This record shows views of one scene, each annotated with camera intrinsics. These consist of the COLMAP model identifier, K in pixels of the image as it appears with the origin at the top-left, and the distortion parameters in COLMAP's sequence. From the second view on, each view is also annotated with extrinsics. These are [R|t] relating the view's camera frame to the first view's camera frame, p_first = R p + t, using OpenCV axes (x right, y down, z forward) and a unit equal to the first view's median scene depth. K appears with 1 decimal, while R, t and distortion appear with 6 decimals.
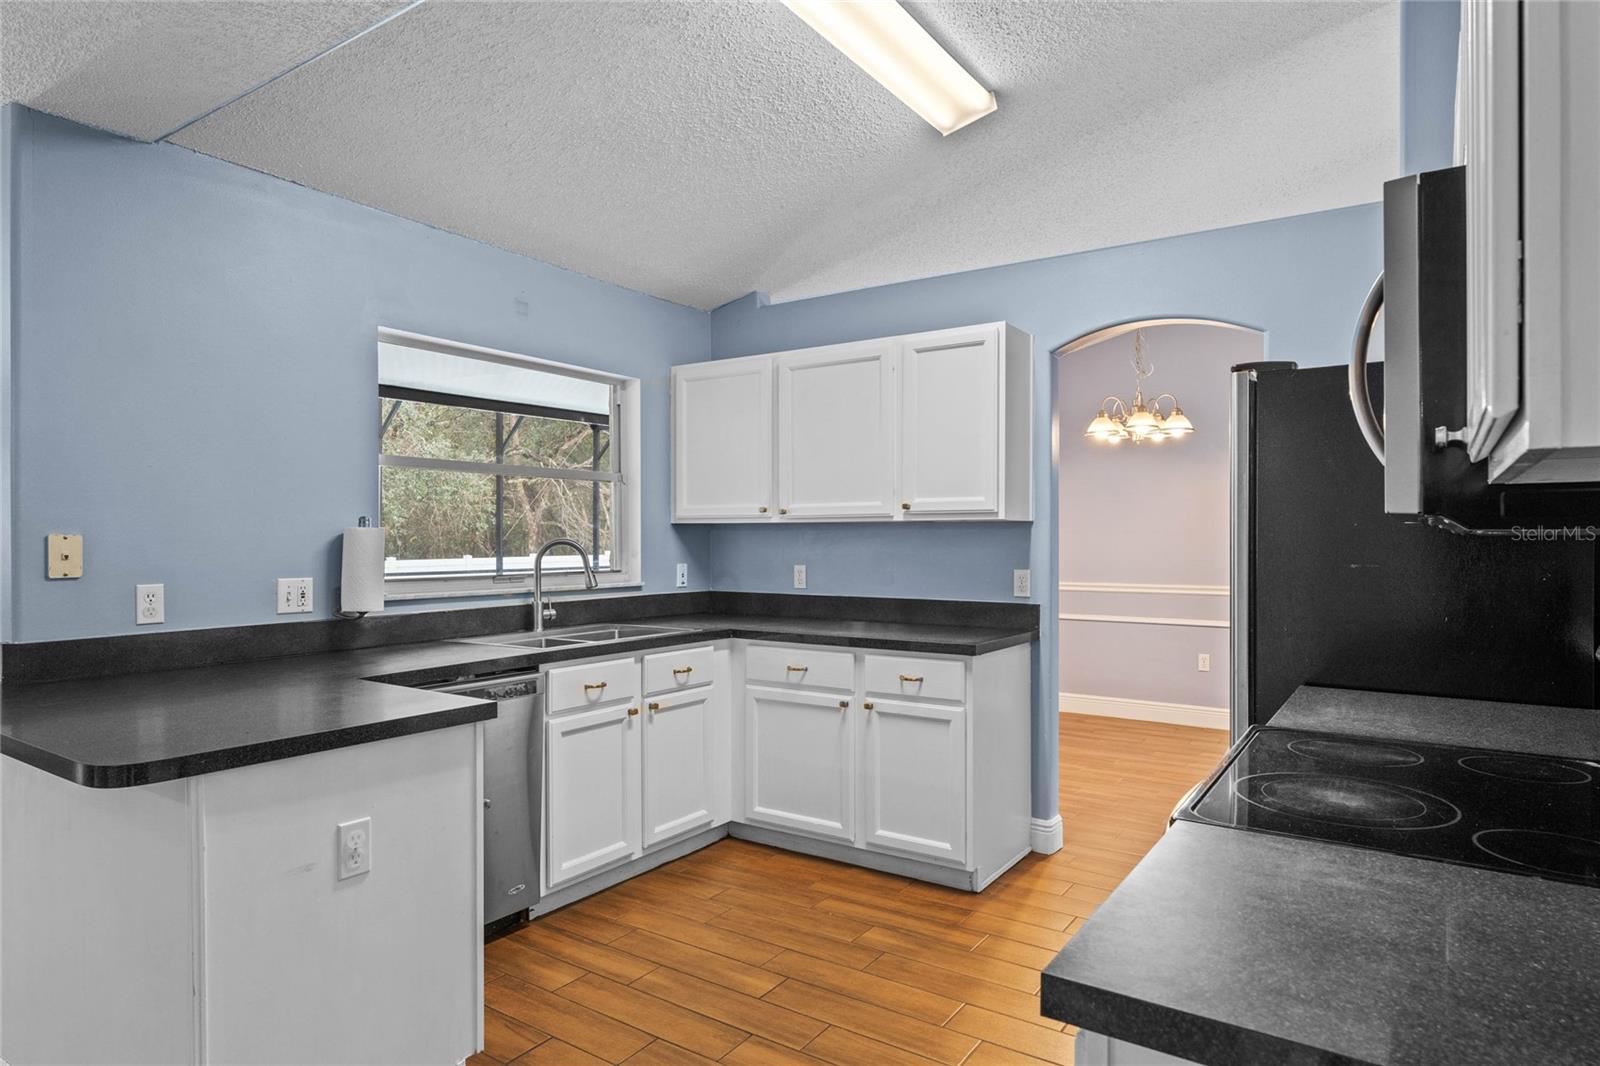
lens RADIAL K [[928.3, 0, 792.5], [0, 928.3, 546.4], [0, 0, 1]] dist [0.000900, -0.001446]
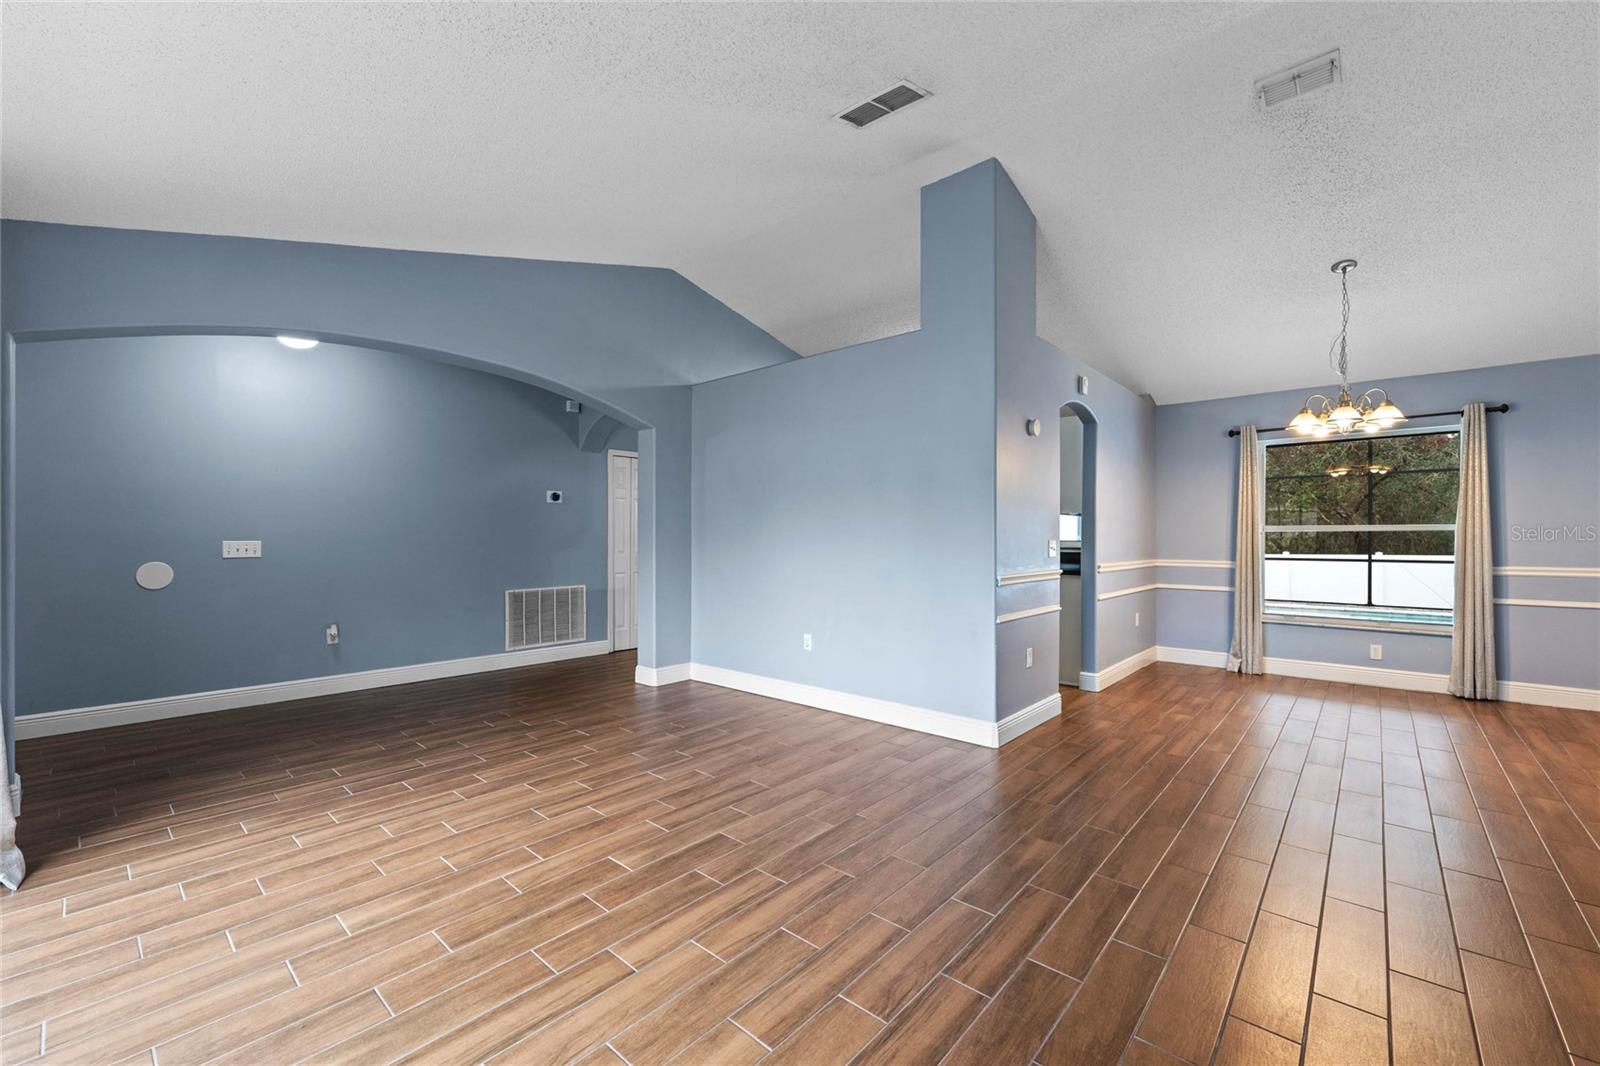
lens RADIAL K [[652.3, 0, 804.1], [0, 652.3, 535.1], [0, 0, 1]] dist [0.003351, -0.000023]
pose [[-0.083102, -0.002466, -0.996538, 1.775812], [-0.007679, 0.999969, -0.001834, 0.028397], [0.996511, 0.007500, -0.083119, 0.594652]]
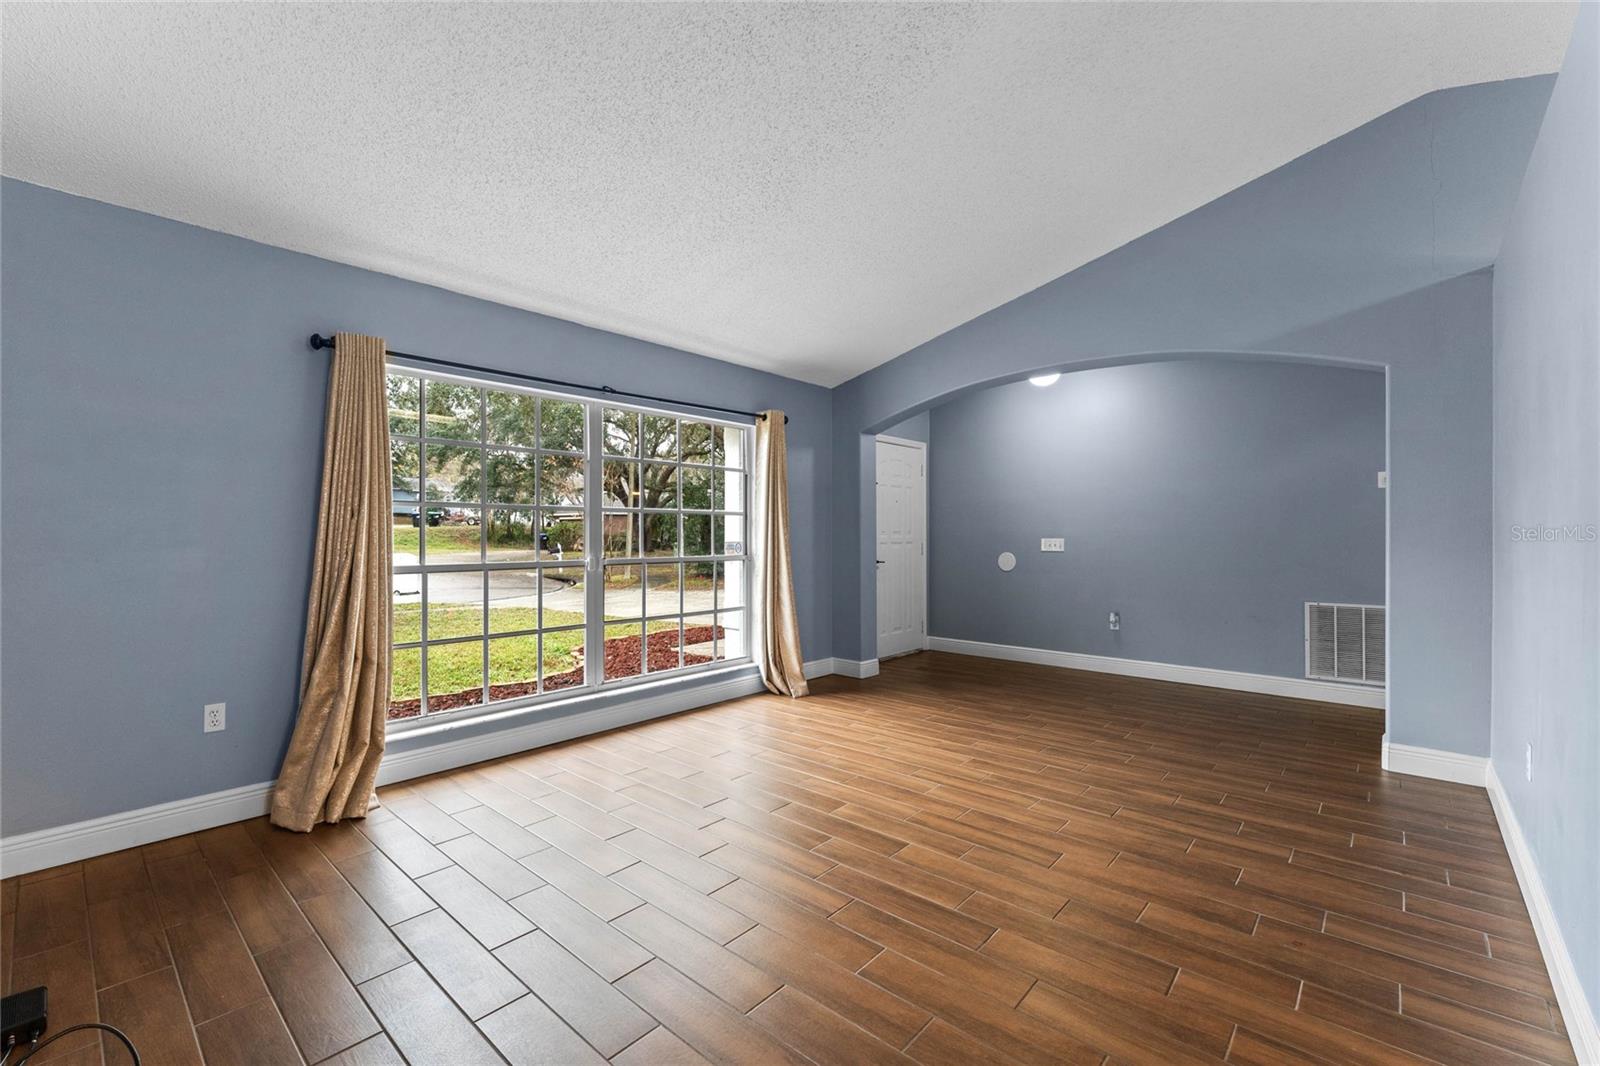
lens RADIAL K [[680.0, 0, 792.0], [0, 680.0, 537.9], [0, 0, 1]] dist [0.000161, 0.000274]
pose [[-0.996234, -0.001331, 0.086696, 1.132194], [-0.000263, 0.999924, 0.012329, 0.021964], [-0.086706, 0.012260, -0.996158, 1.167847]]
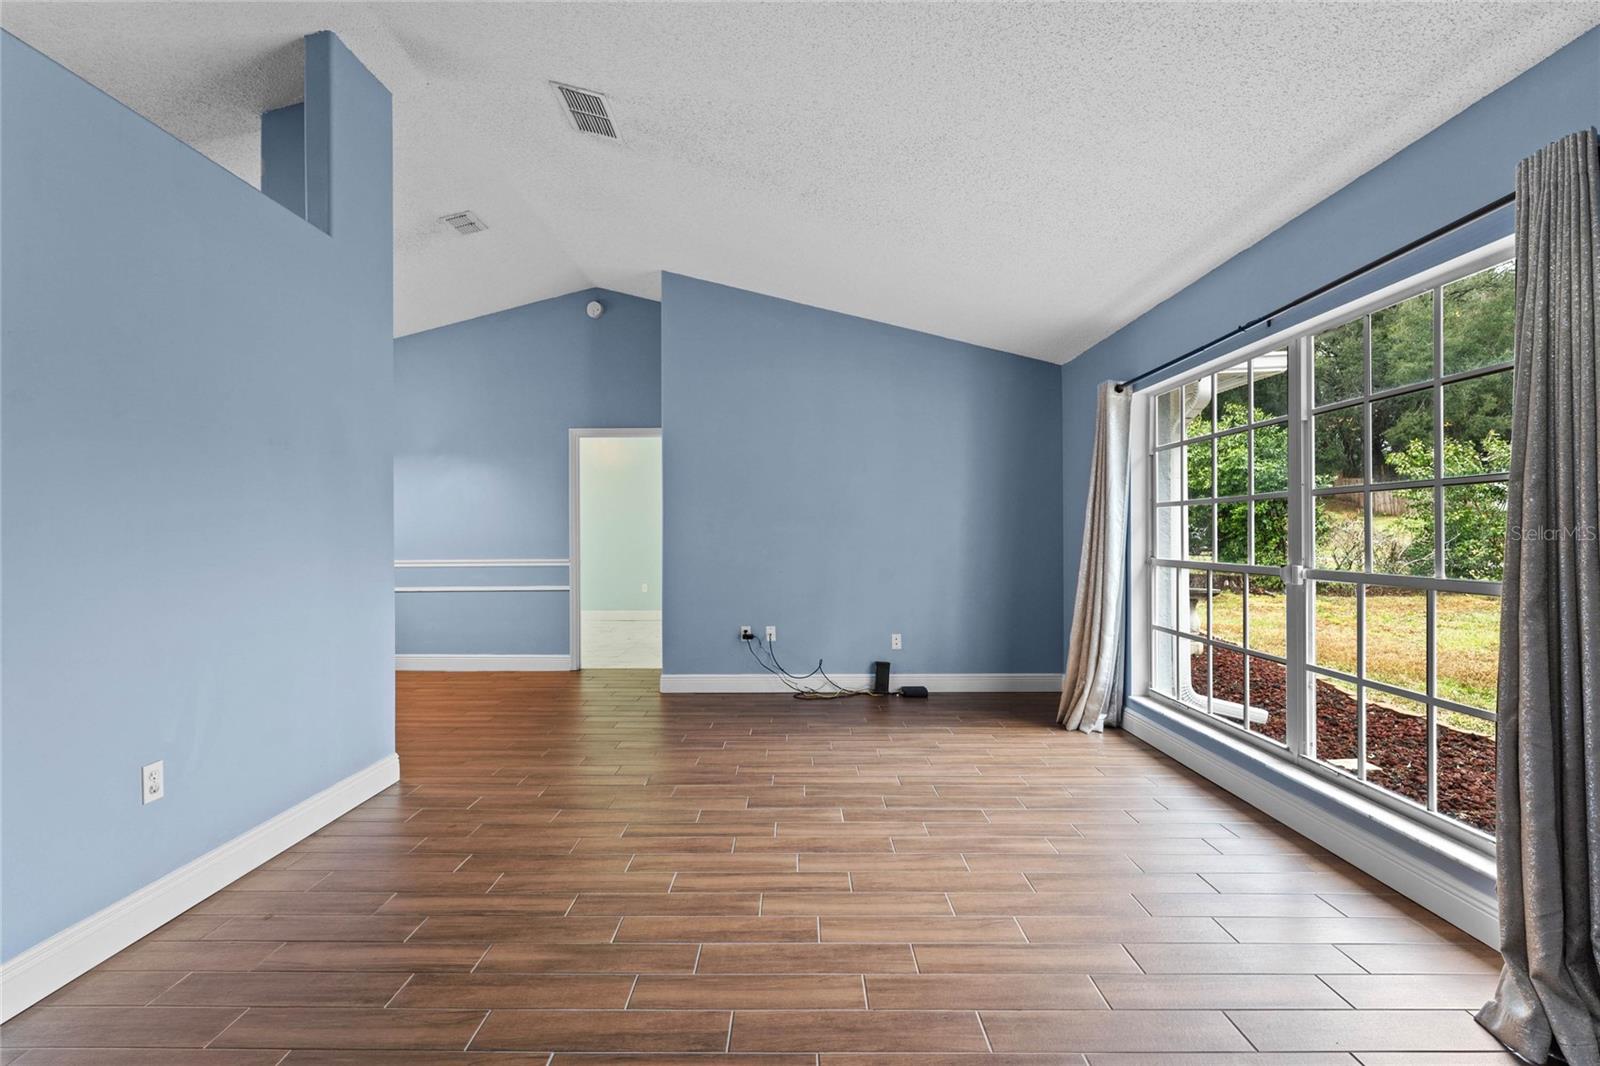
lens RADIAL K [[766.4, 0, 777.9], [0, 766.4, 531.0], [0, 0, 1]] dist [0.001290, -0.002230]
pose [[0.817618, -0.000624, 0.575761, 0.579391], [0.007045, 0.999935, -0.008921, 0.035224], [-0.575718, 0.011350, 0.817569, -0.318289]]
